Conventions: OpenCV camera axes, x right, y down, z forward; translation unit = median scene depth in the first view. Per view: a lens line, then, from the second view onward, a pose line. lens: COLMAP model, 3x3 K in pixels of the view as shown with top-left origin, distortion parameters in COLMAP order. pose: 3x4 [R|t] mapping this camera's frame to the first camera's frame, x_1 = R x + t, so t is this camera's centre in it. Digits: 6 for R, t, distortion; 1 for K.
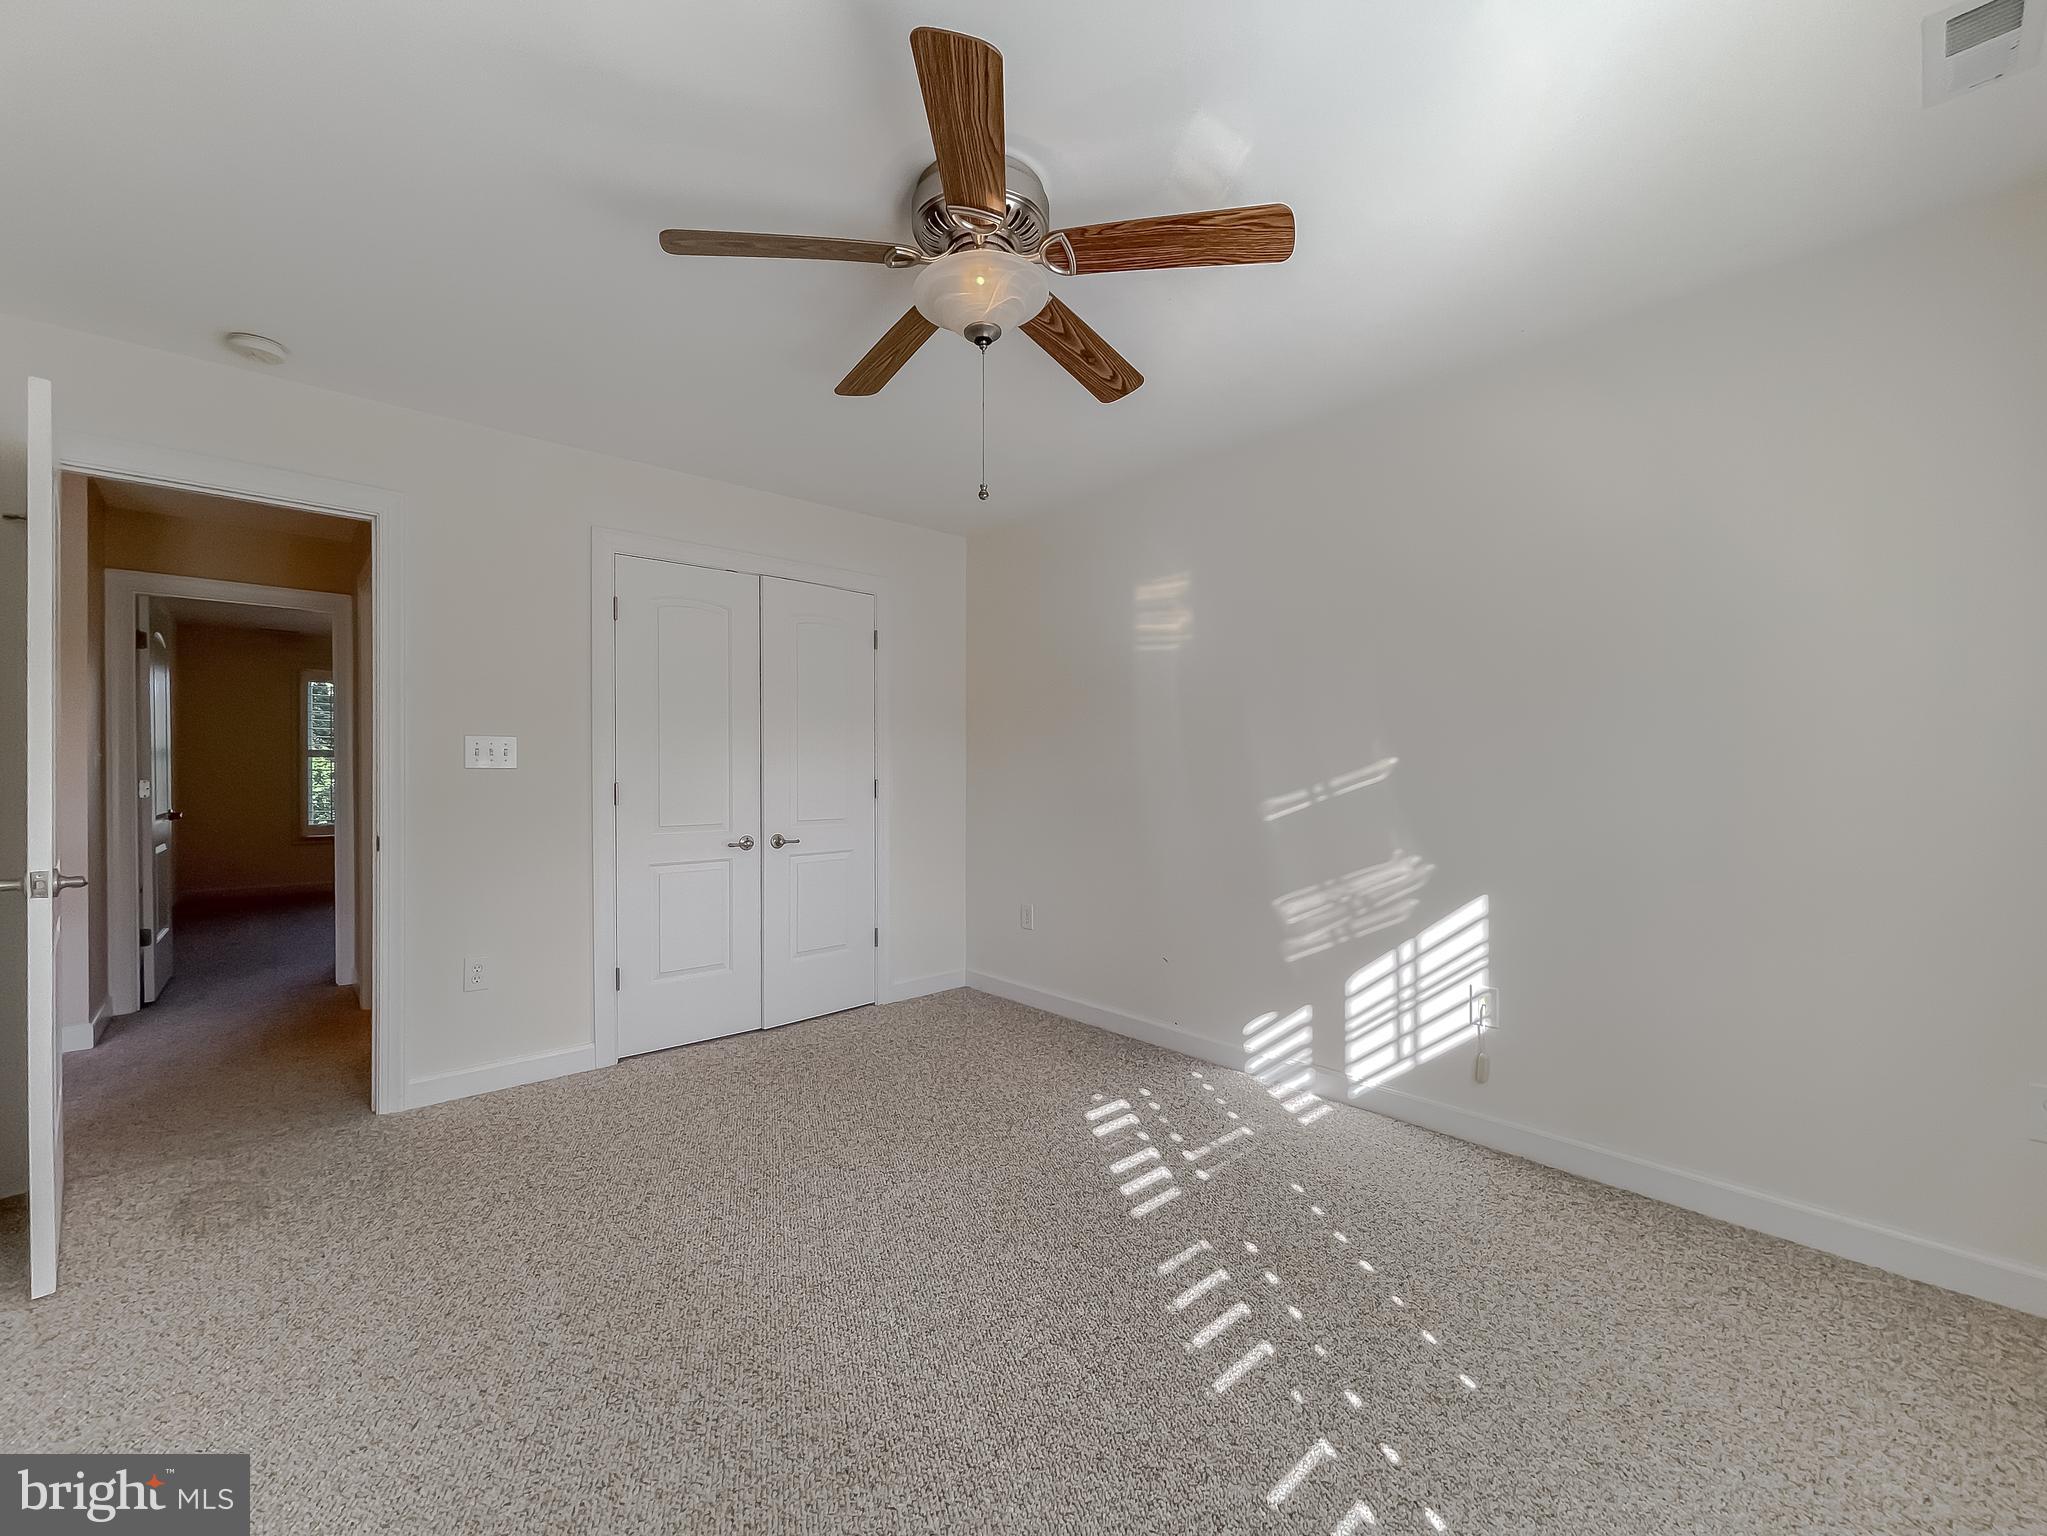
lens RADIAL K [[821.5, 0, 1023.5], [0, 821.5, 768.0], [0, 0, 1]] dist [-0.008574, 0.000051]
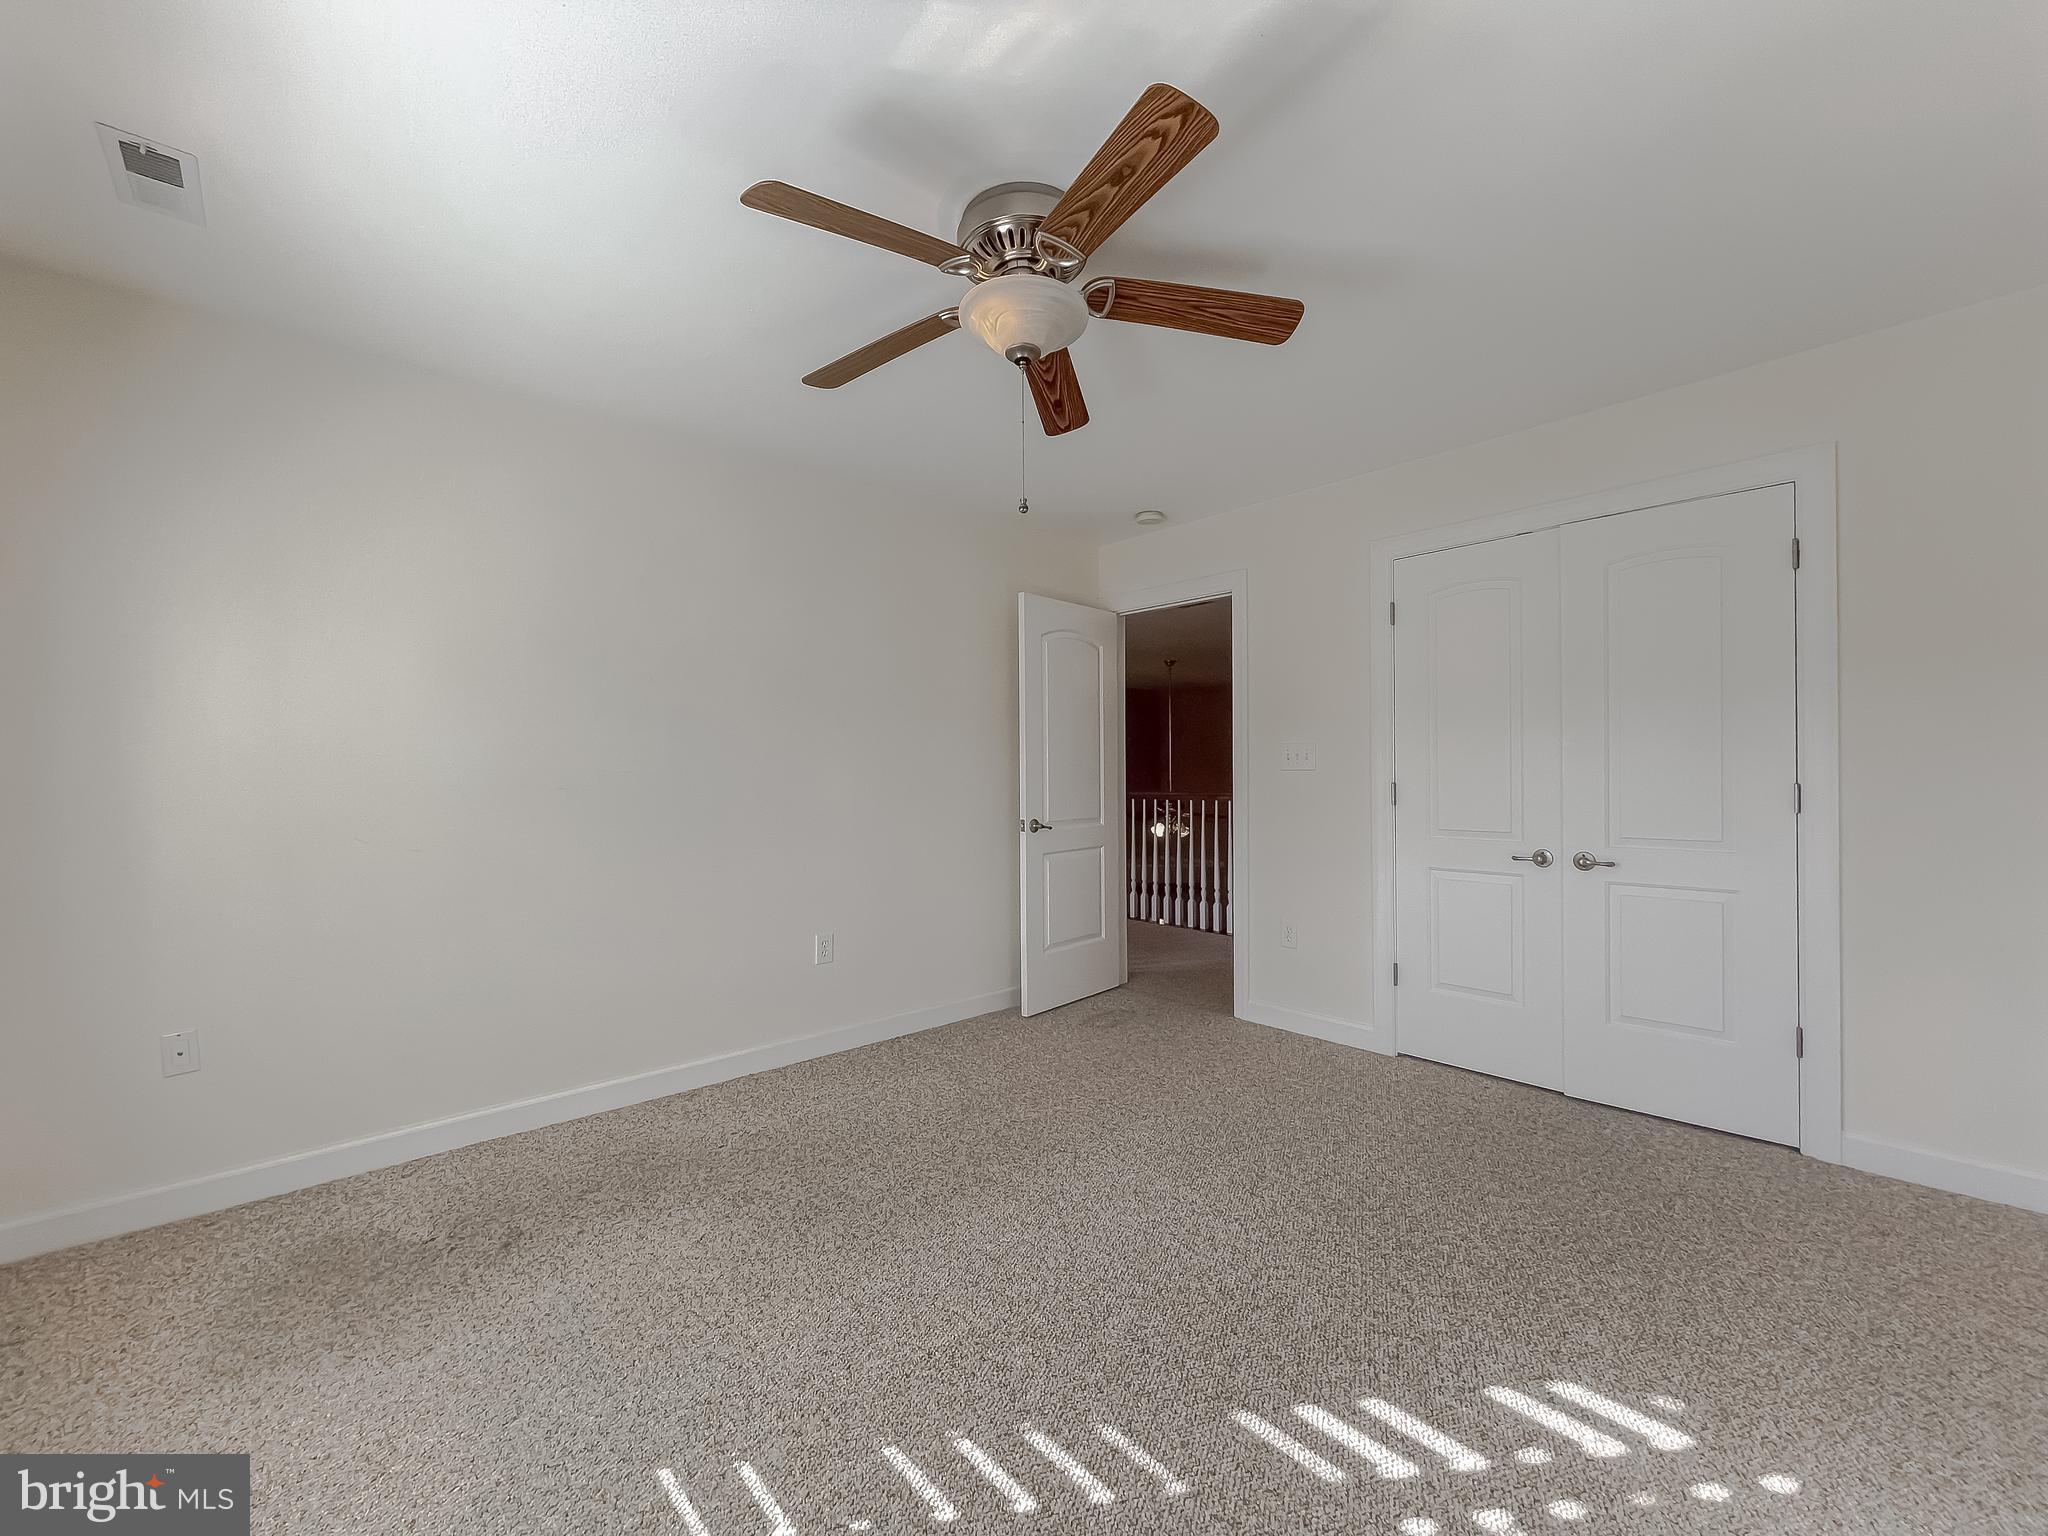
lens RADIAL K [[822.9, 0, 1024.0], [0, 822.9, 768.0], [0, 0, 1]] dist [-0.000500, -0.000033]
pose [[0.013131, -0.009718, -0.999867, 0.633908], [0.005427, 0.999939, -0.009647, 0.008683], [0.999899, -0.005299, 0.013183, 0.626042]]
